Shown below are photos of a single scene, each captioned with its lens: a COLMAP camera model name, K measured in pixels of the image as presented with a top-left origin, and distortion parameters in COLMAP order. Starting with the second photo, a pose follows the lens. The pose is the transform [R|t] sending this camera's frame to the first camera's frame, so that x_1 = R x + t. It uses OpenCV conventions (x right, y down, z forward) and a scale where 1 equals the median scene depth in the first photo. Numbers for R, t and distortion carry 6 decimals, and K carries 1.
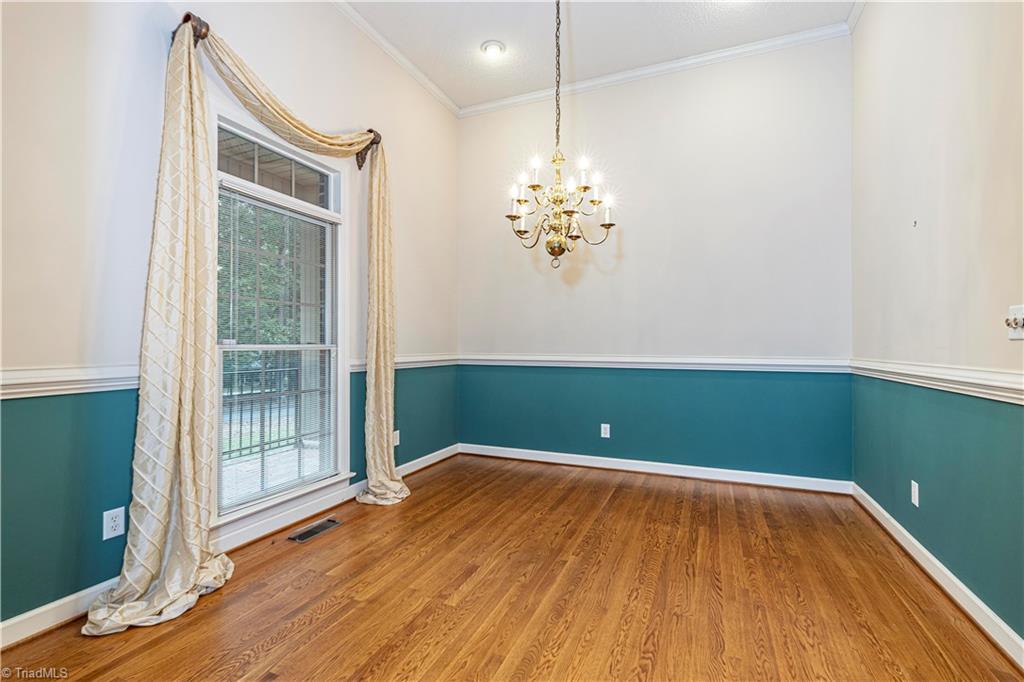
lens RADIAL K [[458.3, 0, 499.0], [0, 458.3, 340.8], [0, 0, 1]] dist [0.005064, 0.000110]
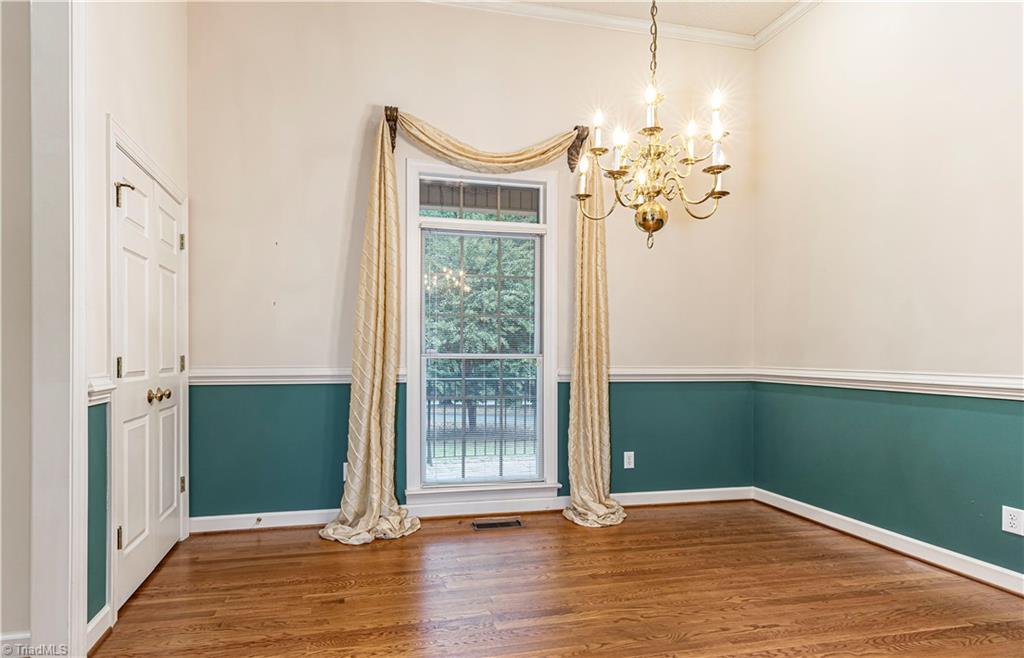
lens RADIAL K [[514.5, 0, 511.3], [0, 514.5, 359.2], [0, 0, 1]] dist [0.006607, -0.000085]
pose [[0.595937, 0.009894, -0.802971, 0.505866], [0.001947, 0.999903, 0.013766, 0.003390], [0.803029, -0.009767, 0.595860, 0.260467]]
